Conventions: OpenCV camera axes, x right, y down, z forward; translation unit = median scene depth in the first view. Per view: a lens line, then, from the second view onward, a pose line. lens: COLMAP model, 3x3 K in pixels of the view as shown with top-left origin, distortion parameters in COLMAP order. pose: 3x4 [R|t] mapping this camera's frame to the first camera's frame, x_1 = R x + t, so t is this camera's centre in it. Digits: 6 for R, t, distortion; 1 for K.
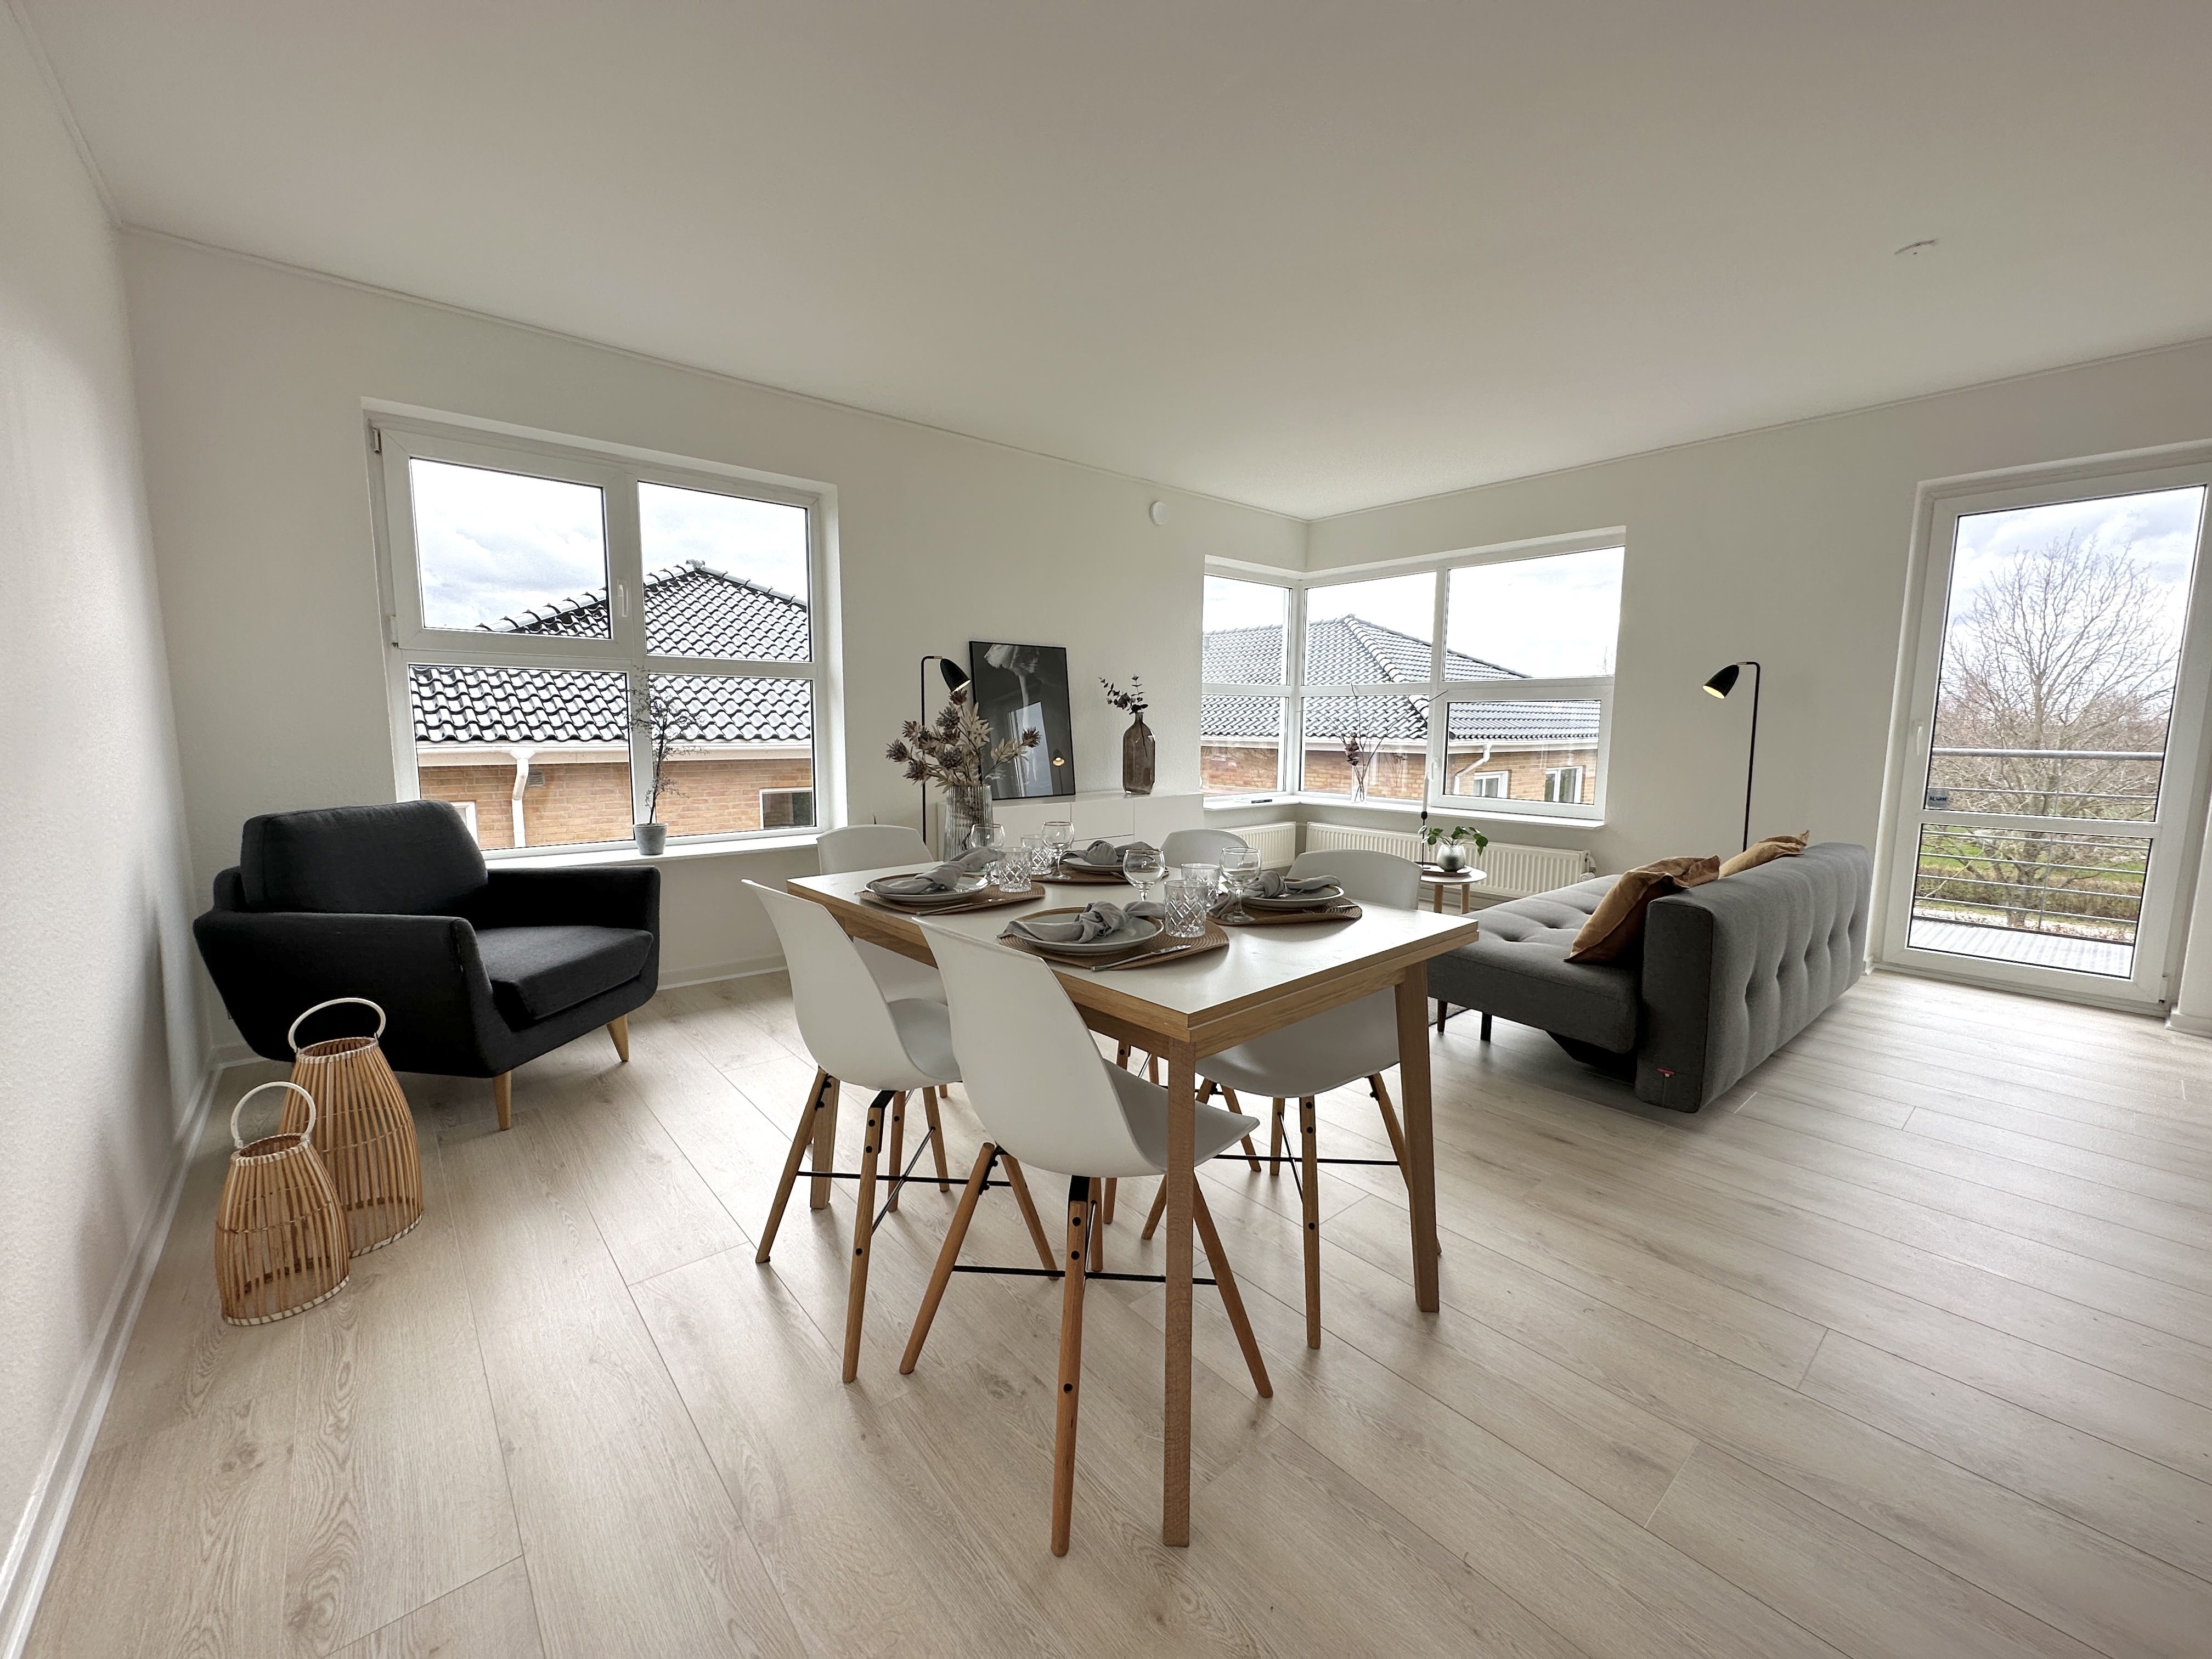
lens RADIAL K [[875.9, 0, 1106.0], [0, 875.9, 829.5], [0, 0, 1]] dist [-0.003861, 0.000084]
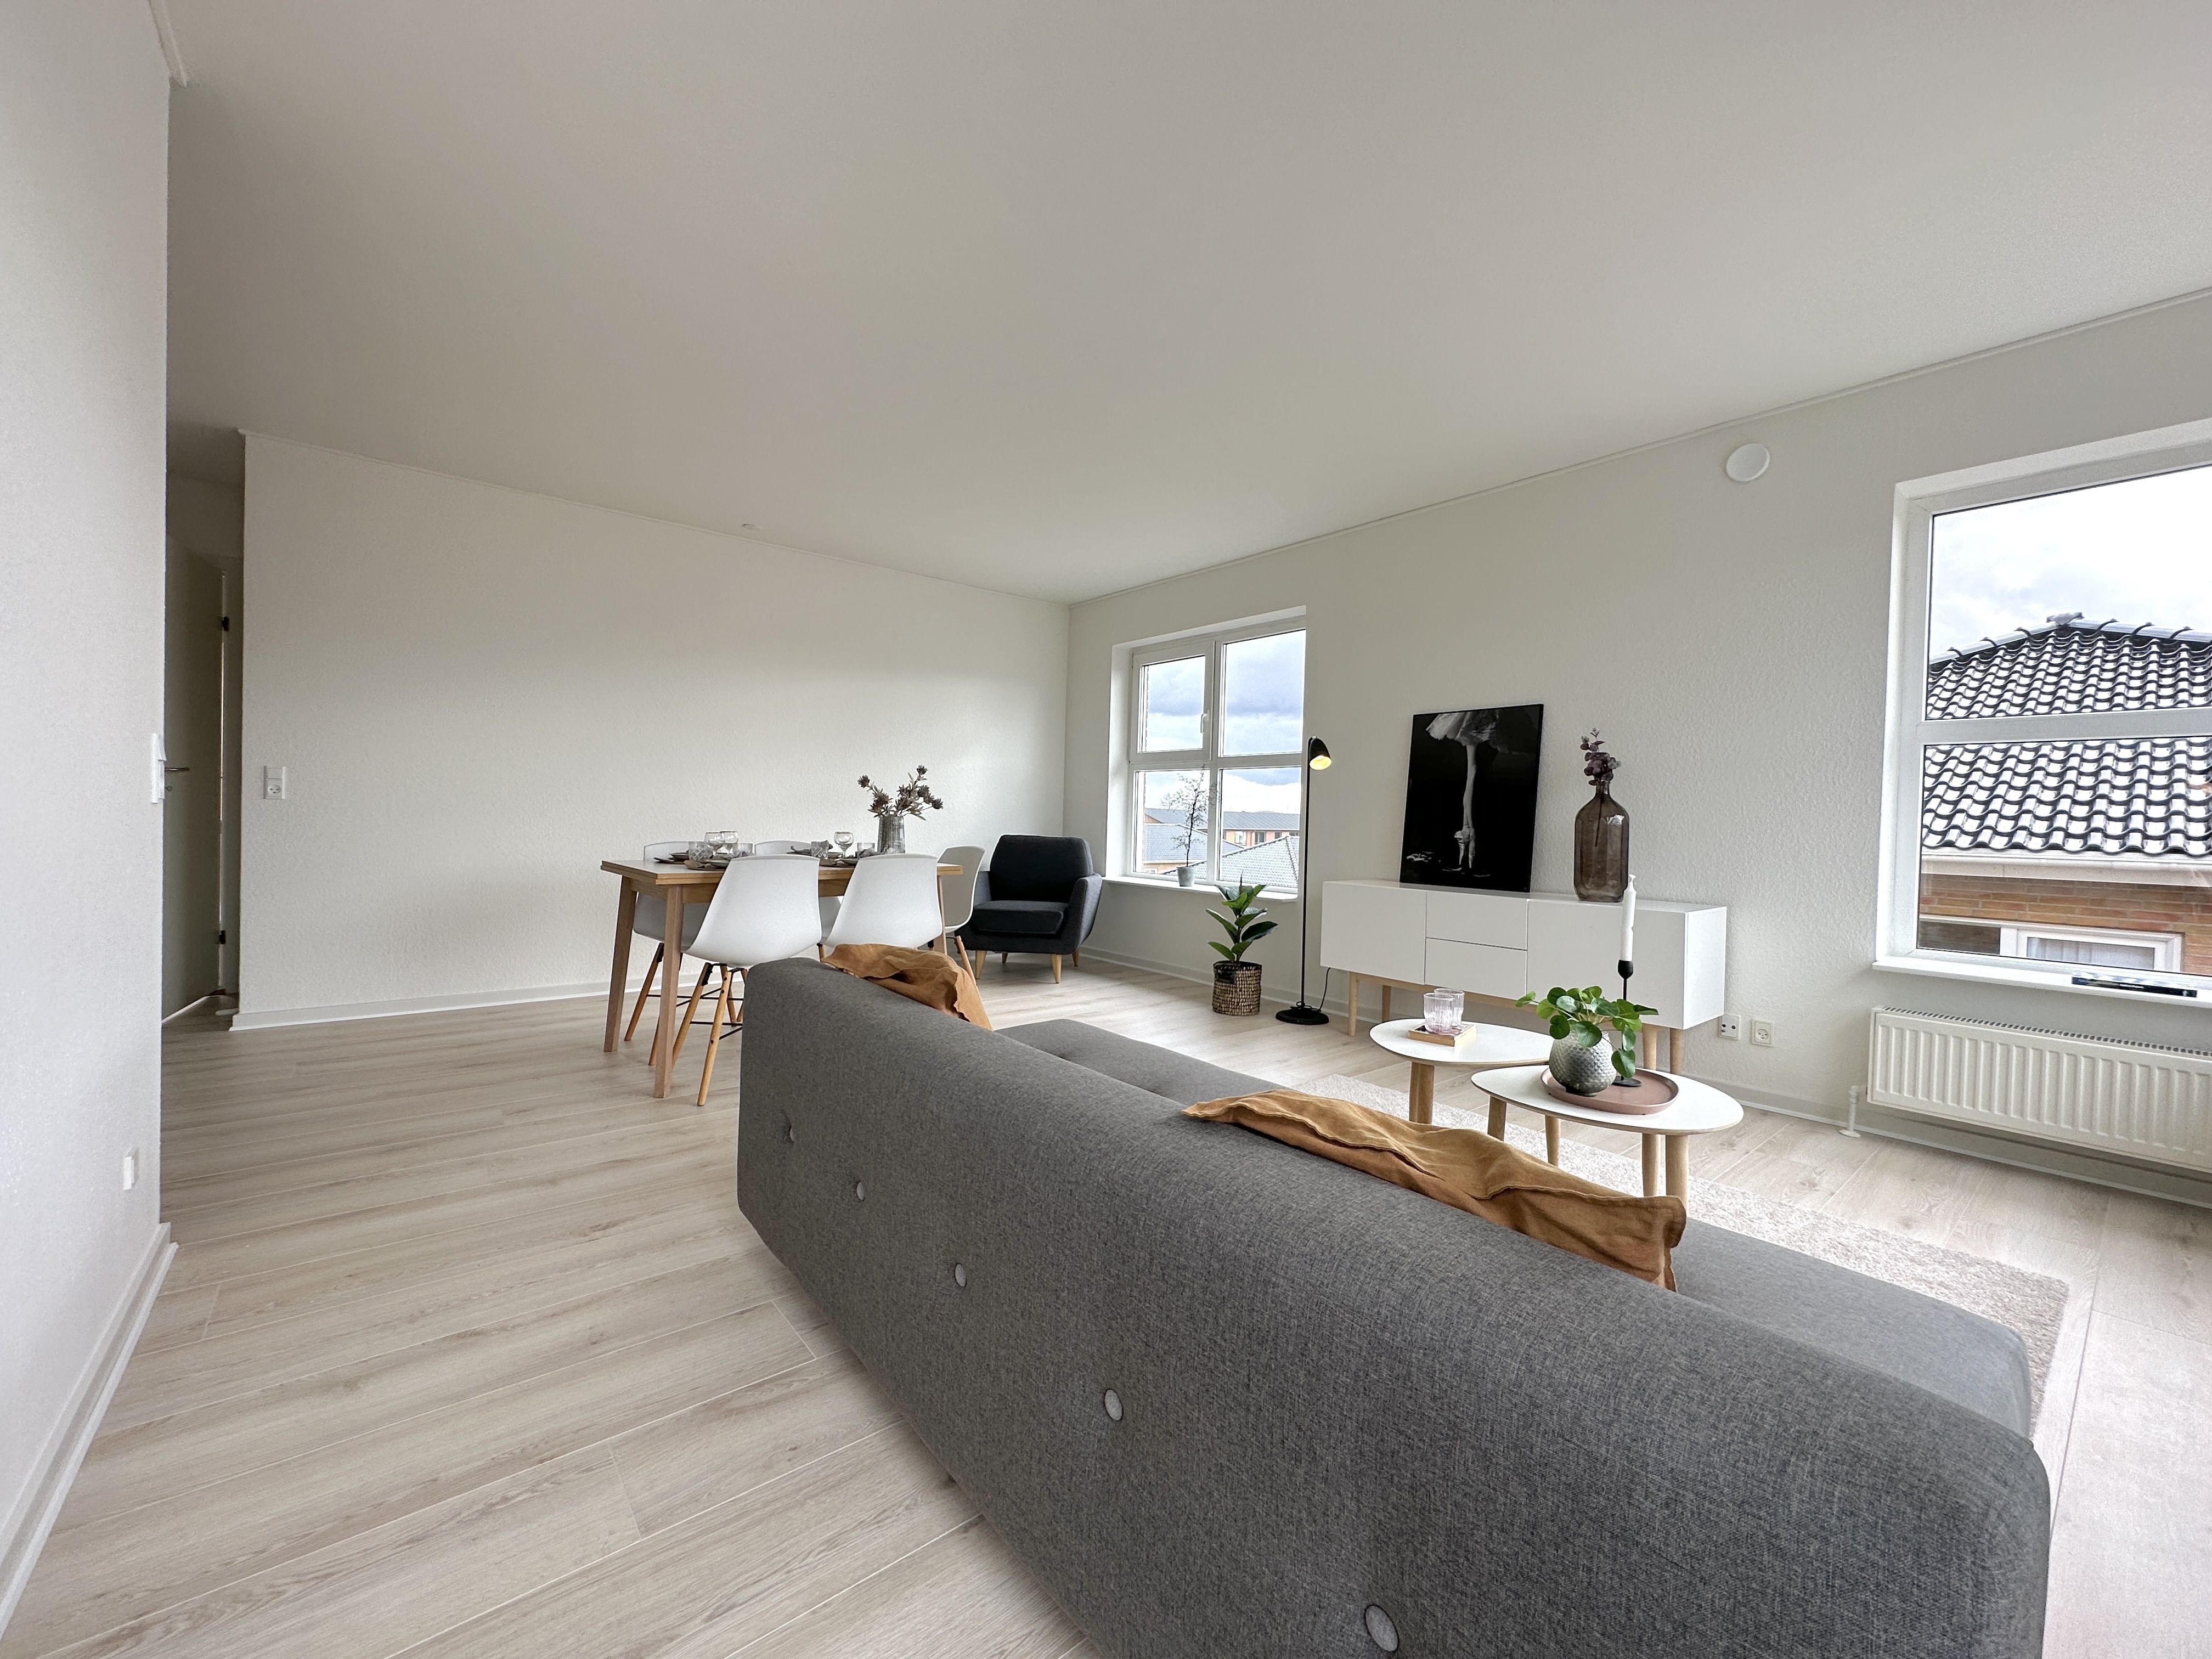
lens RADIAL K [[875.9, 0, 1106.0], [0, 875.9, 829.5], [0, 0, 1]] dist [-0.003861, 0.000084]
pose [[-0.018602, 0.006964, -0.999803, 0.772037], [-0.151051, 0.988478, 0.009696, -0.047977], [0.988351, 0.151201, -0.017336, 0.672524]]
